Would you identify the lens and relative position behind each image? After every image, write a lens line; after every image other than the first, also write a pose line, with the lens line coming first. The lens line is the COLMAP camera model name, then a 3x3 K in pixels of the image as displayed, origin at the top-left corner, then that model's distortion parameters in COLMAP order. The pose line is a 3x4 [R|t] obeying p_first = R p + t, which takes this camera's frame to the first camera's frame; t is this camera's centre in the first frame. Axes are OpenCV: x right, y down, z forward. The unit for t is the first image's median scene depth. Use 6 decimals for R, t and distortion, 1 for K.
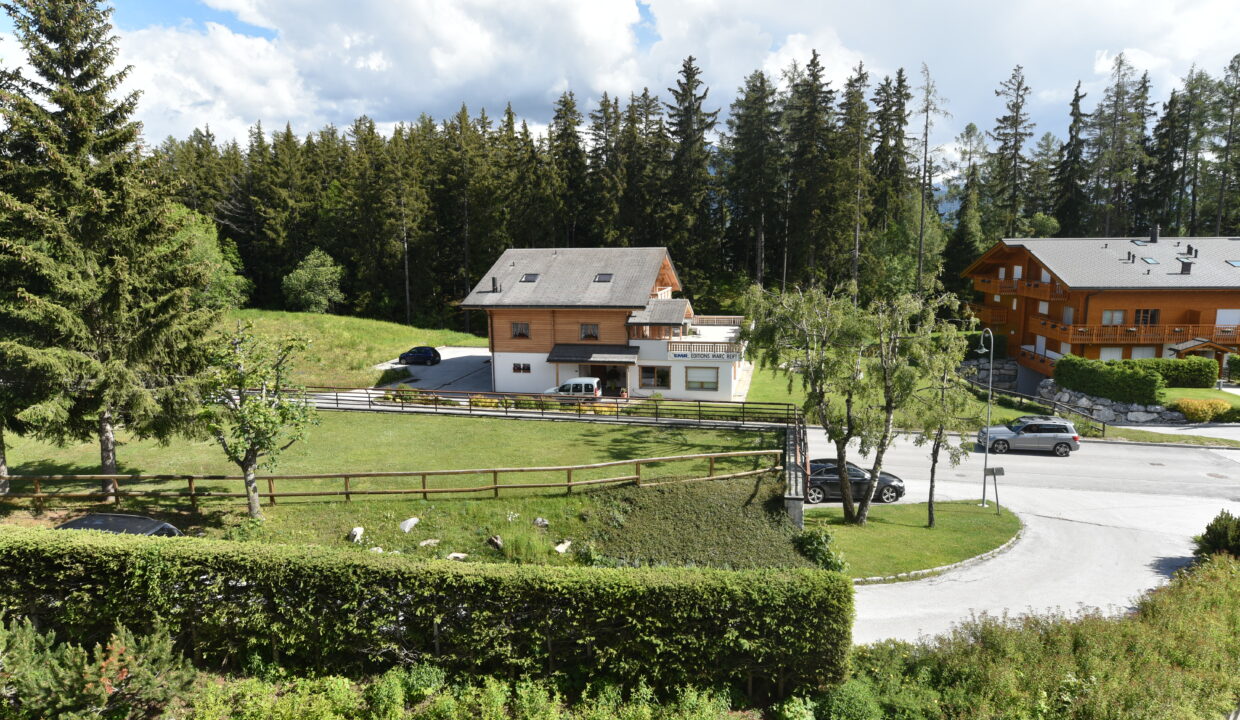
lens RADIAL K [[740.1, 0, 616.1], [0, 740.1, 359.6], [0, 0, 1]] dist [-0.020864, -0.000884]
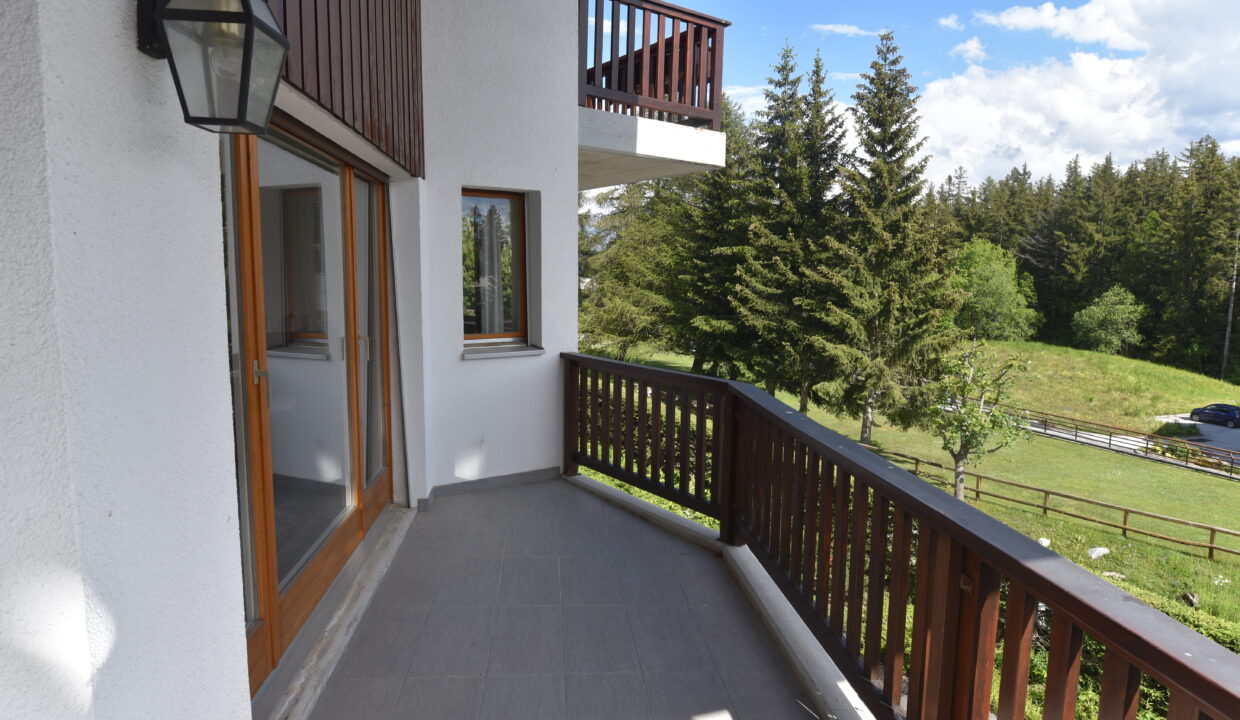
lens RADIAL K [[740.1, 0, 616.1], [0, 740.1, 359.6], [0, 0, 1]] dist [-0.020864, -0.000884]
pose [[0.539646, 0.113283, -0.834236, 0.111737], [-0.151225, 0.987832, 0.036316, 0.015555], [0.828199, 0.106560, 0.550211, -0.086632]]
